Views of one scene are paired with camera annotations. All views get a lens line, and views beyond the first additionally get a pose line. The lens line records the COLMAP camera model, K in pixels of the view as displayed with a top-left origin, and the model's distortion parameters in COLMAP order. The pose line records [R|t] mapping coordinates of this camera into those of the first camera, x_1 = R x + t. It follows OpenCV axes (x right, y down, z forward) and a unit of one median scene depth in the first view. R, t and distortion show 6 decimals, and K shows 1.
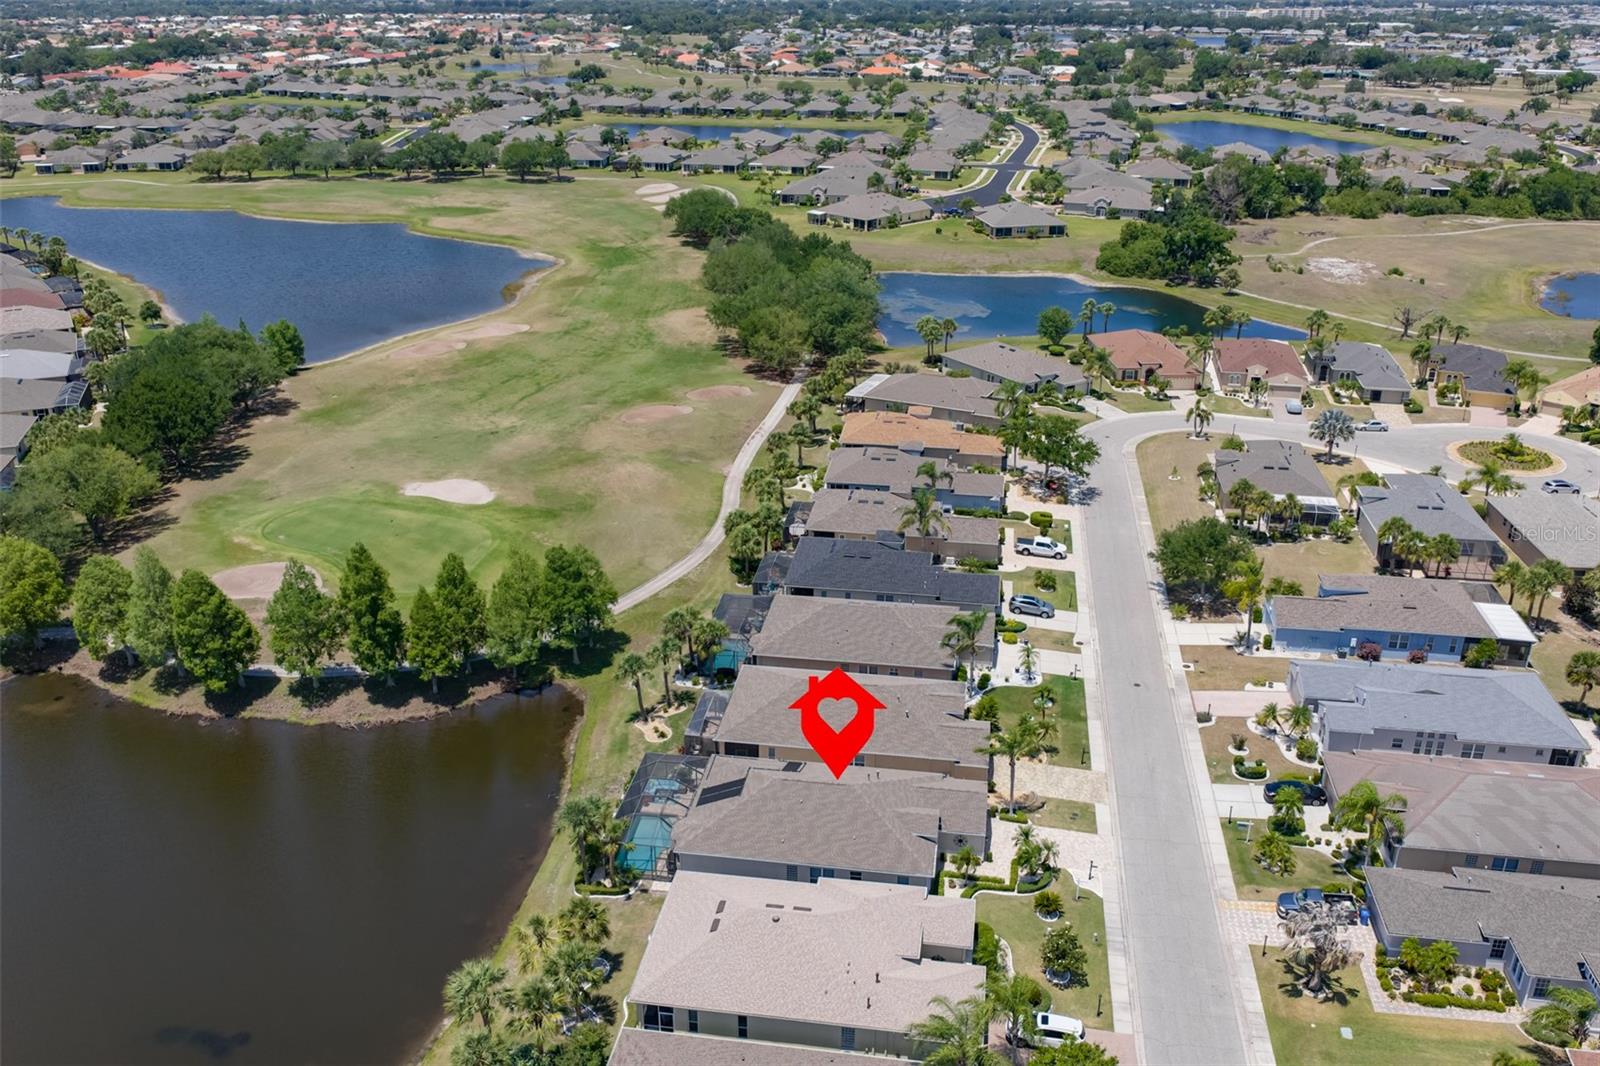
lens RADIAL K [[1303.3, 0, 797.6], [0, 1303.3, 565.0], [0, 0, 1]] dist [0.008406, -0.020360]
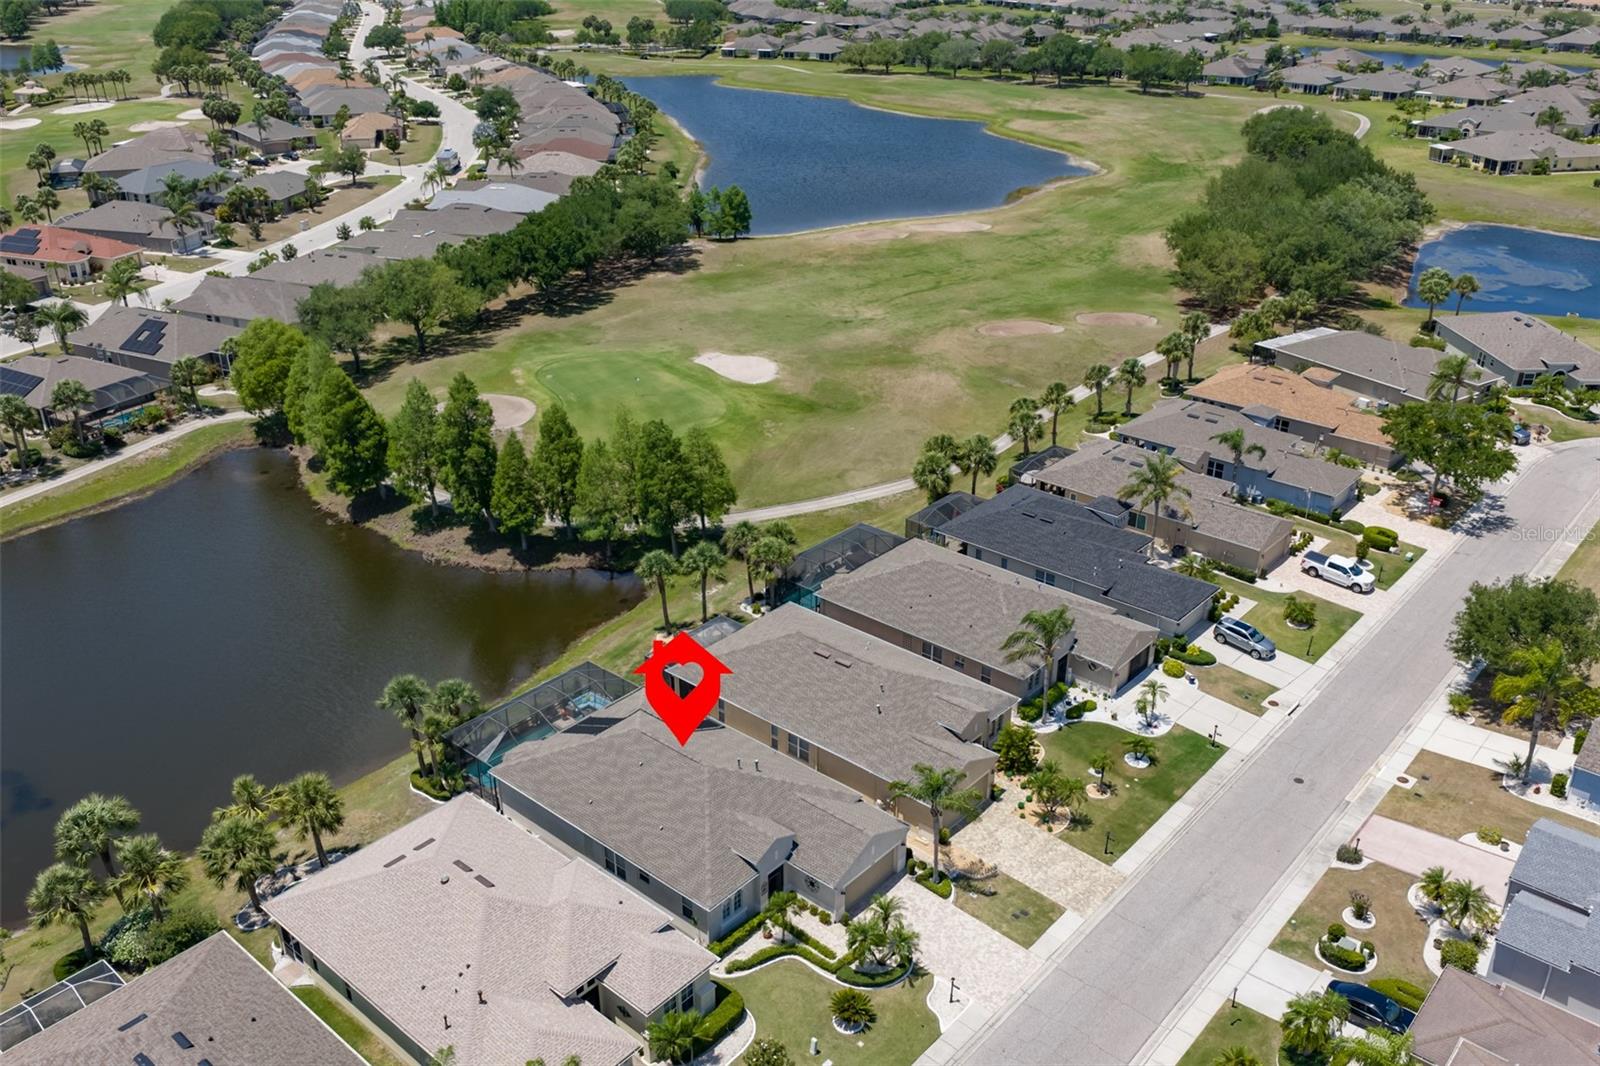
lens RADIAL K [[1303.3, 0, 797.6], [0, 1303.3, 565.0], [0, 0, 1]] dist [0.008406, -0.020360]
pose [[0.846556, 0.240439, -0.474902, 0.243859], [-0.219925, 0.970450, 0.099293, -0.019964], [0.484743, 0.020386, 0.874419, 0.199509]]
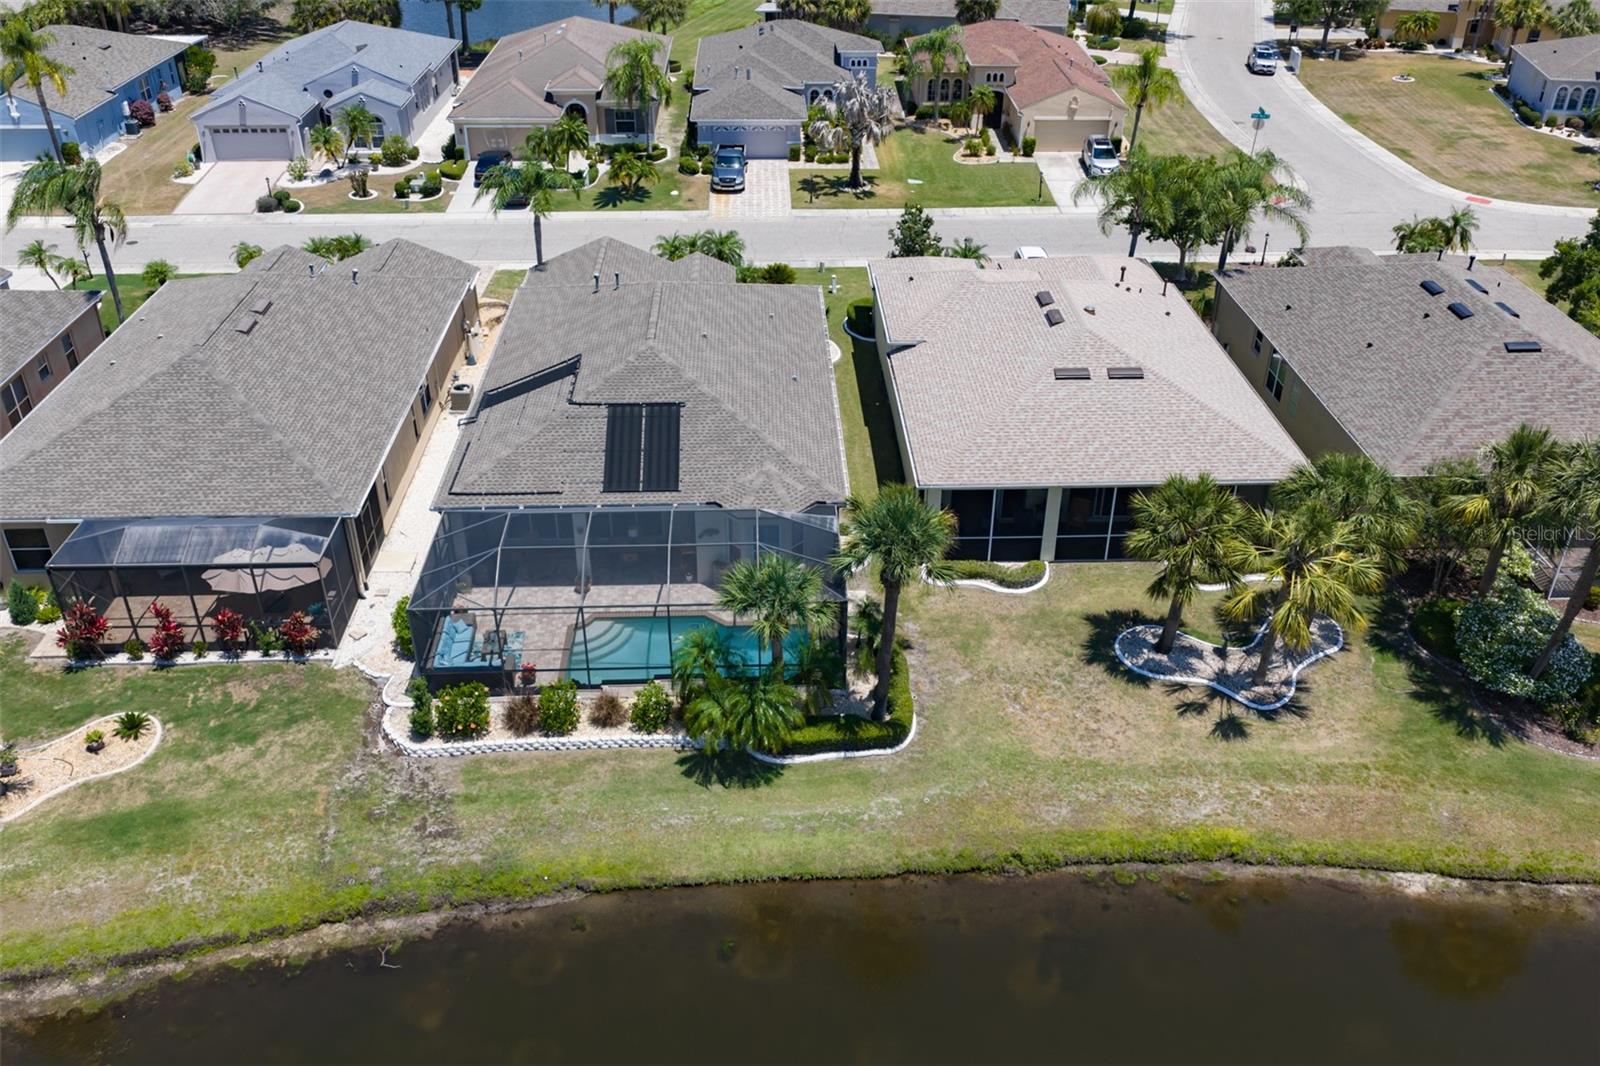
lens RADIAL K [[1329.0, 0, 800.0], [0, 1329.0, 533.0], [0, 0, 1]] dist [0.005117, -0.000373]
pose [[-0.189653, -0.512726, 0.837344, -0.259351], [0.400637, 0.738183, 0.542749, -0.010909], [-0.896394, 0.438405, 0.065419, 0.546782]]
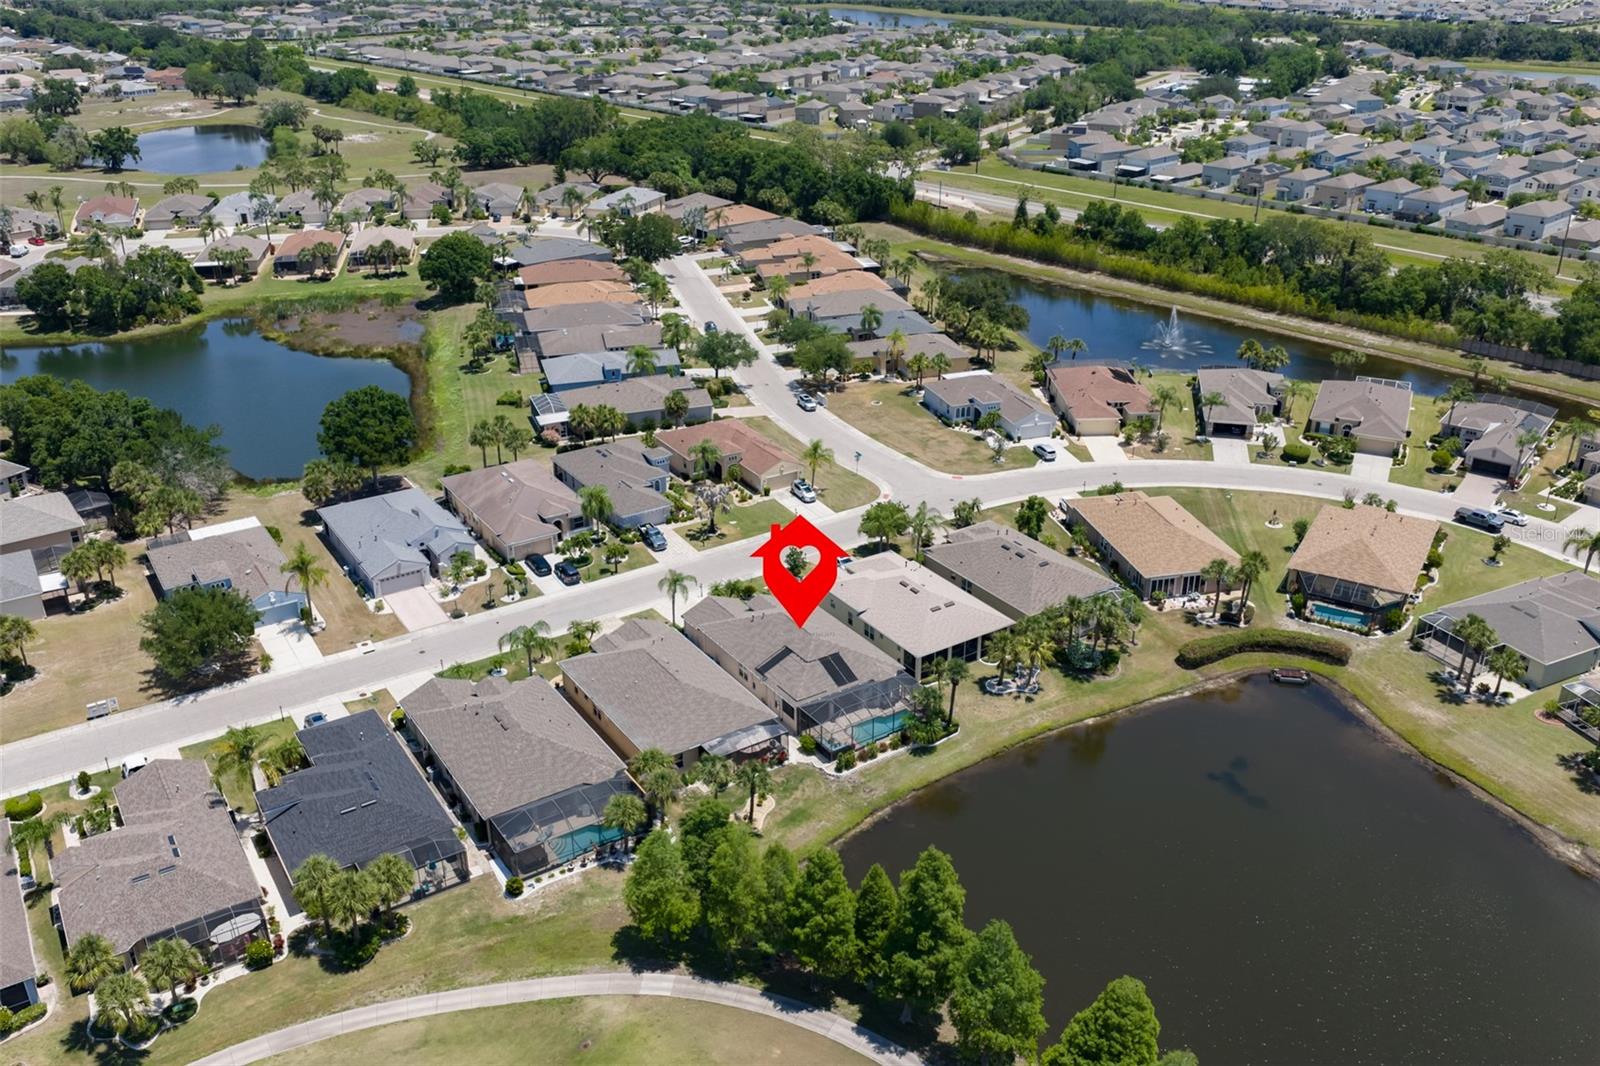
lens RADIAL K [[1330.5, 0, 800.0], [0, 1330.5, 533.0], [0, 0, 1]] dist [0.002776, -0.013555]
pose [[-0.669686, -0.313081, 0.673425, -0.506282], [0.309397, 0.706729, 0.636244, -0.441394], [-0.675125, 0.634440, -0.376420, 0.832389]]
